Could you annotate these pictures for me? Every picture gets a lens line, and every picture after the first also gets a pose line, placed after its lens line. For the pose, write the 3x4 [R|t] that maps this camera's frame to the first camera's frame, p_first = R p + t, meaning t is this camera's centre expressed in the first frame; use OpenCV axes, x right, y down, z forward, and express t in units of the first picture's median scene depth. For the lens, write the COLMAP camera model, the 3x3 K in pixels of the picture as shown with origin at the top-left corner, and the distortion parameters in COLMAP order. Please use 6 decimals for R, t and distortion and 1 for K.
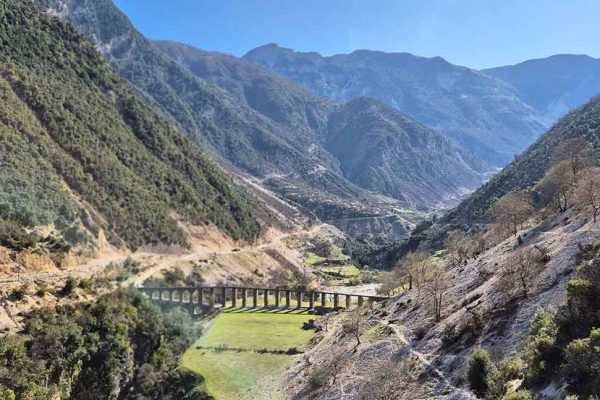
lens RADIAL K [[579.0, 0, 309.4], [0, 579.0, 188.0], [0, 0, 1]] dist [0.090007, -0.084823]
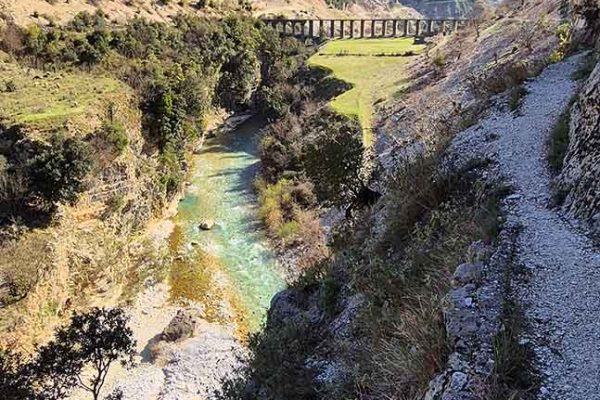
lens RADIAL K [[536.6, 0, 305.8], [0, 536.6, 200.3], [0, 0, 1]] dist [-0.003387, 0.014104]
pose [[0.991312, 0.042784, -0.124376, -0.033391], [0.006496, 0.928538, 0.371181, 0.063953], [0.131368, -0.368764, 0.920193, -0.020696]]
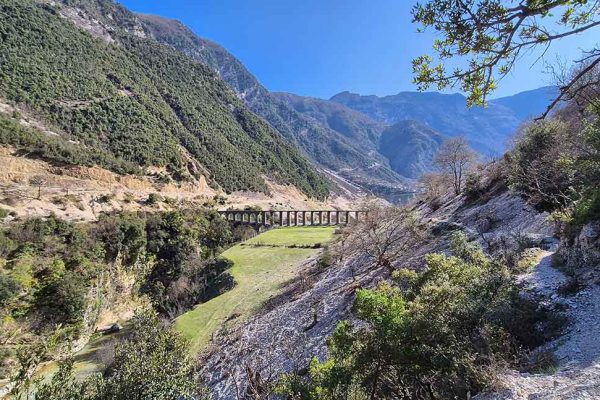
lens RADIAL K [[357.2, 0, 302.4], [0, 357.2, 194.6], [0, 0, 1]] dist [0.001412, 0.000910]
pose [[0.981066, -0.014986, -0.193091, 0.029772], [0.019727, 0.999549, 0.022652, 0.066825], [0.192664, -0.026032, 0.980919, 0.134153]]
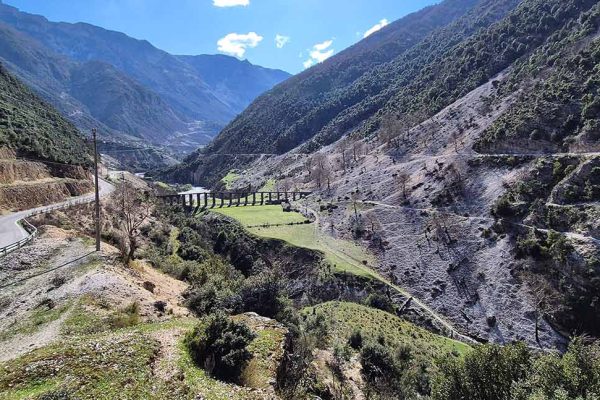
lens RADIAL K [[357.2, 0, 302.4], [0, 357.2, 194.6], [0, 0, 1]] dist [0.001412, 0.000910]
pose [[0.792183, -0.059835, 0.607343, -0.283001], [-0.043862, 0.987026, 0.154453, 0.010563], [-0.608705, -0.148994, 0.779281, 0.063080]]
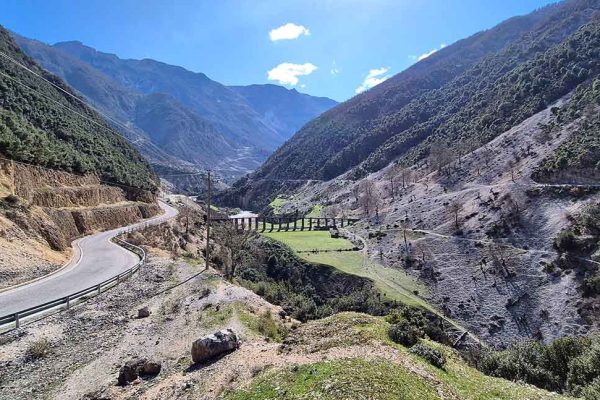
lens RADIAL K [[357.2, 0, 302.4], [0, 357.2, 194.6], [0, 0, 1]] dist [0.001412, 0.000910]
pose [[0.861369, -0.003109, 0.507969, -0.293999], [-0.049383, 0.994732, 0.089828, 0.008234], [-0.505573, -0.102460, 0.856678, 0.059405]]
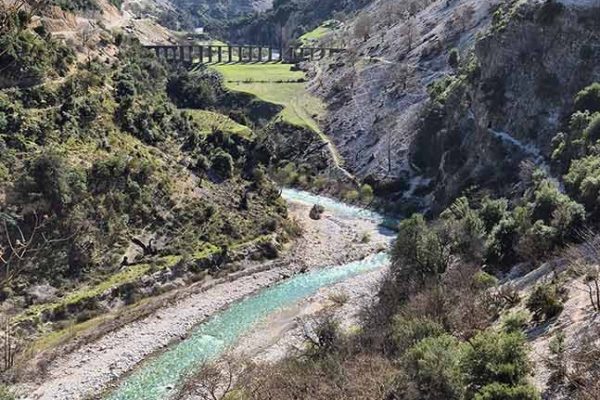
lens RADIAL K [[871.6, 0, 291.7], [0, 871.6, 199.8], [0, 0, 1]] dist [0.090406, -0.043589]
pose [[0.962373, -0.055555, 0.265991, -0.261671], [-0.024319, 0.957340, 0.287937, -0.026465], [-0.270640, -0.283572, 0.919968, -0.443795]]
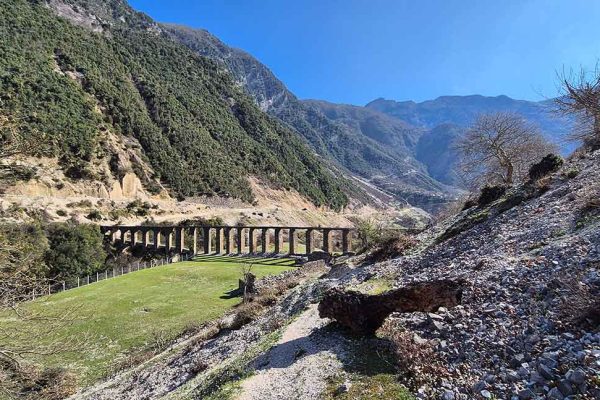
lens RADIAL K [[354.2, 0, 302.1], [0, 354.2, 196.2], [0, 0, 1]] dist [-0.000482, -0.001042]
pose [[0.954740, -0.028507, -0.296074, 0.054204], [0.028255, 0.999588, -0.005131, 0.078861], [0.296098, -0.003467, 0.955151, 0.350507]]
